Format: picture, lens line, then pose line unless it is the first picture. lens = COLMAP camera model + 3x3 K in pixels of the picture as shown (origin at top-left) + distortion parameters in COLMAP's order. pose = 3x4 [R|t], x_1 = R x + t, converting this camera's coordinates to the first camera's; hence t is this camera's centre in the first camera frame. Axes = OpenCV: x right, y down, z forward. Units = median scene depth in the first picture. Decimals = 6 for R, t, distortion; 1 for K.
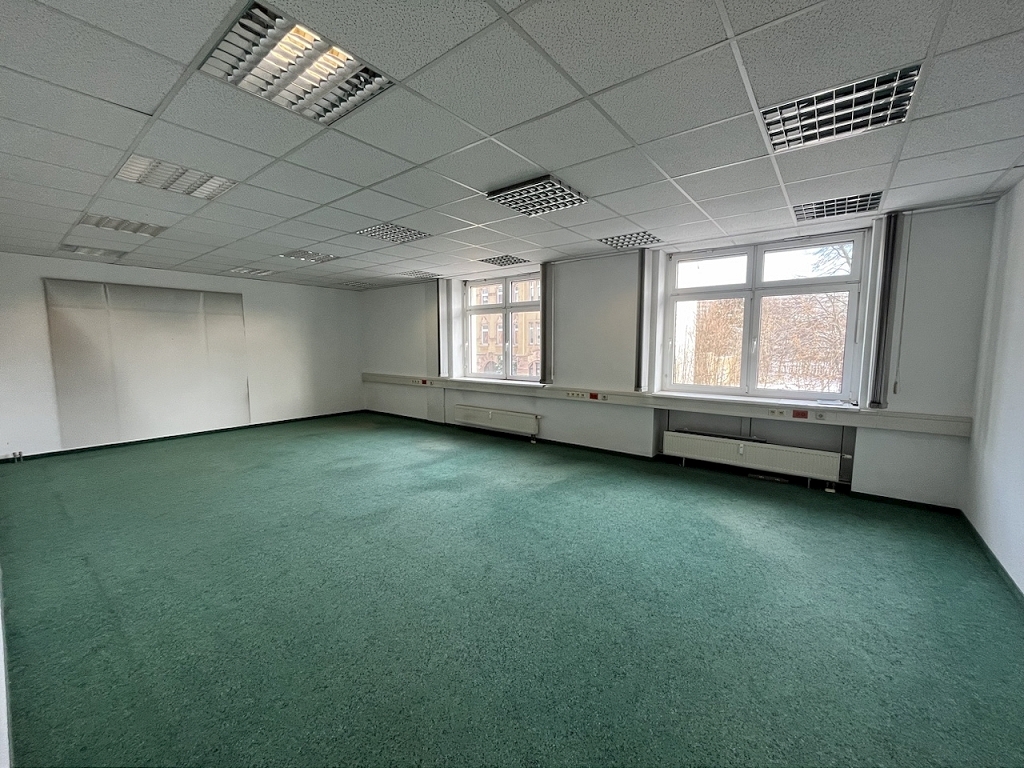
lens RADIAL K [[421.0, 0, 496.8], [0, 421.0, 382.8], [0, 0, 1]] dist [-0.004852, -0.001884]
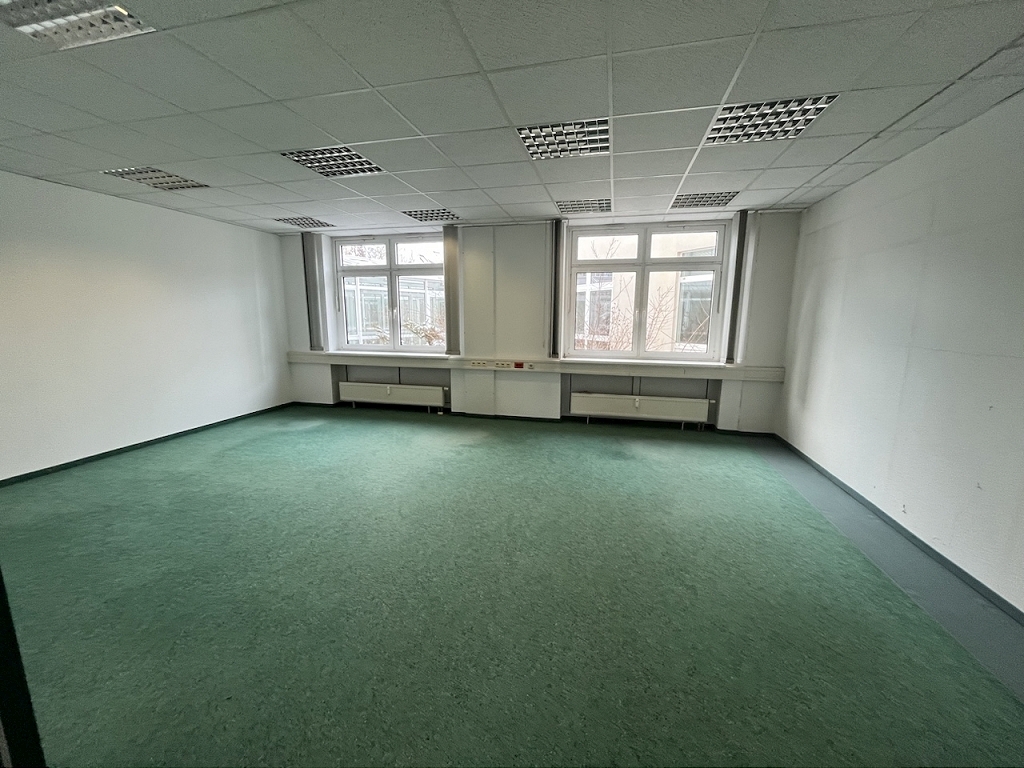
lens RADIAL K [[405.6, 0, 515.3], [0, 405.6, 377.4], [0, 0, 1]] dist [-0.032724, -0.000014]
pose [[0.903050, -0.064172, 0.424715, -0.189067], [0.034280, 0.996390, 0.077661, -0.014219], [-0.428165, -0.055572, 0.901990, 0.145711]]
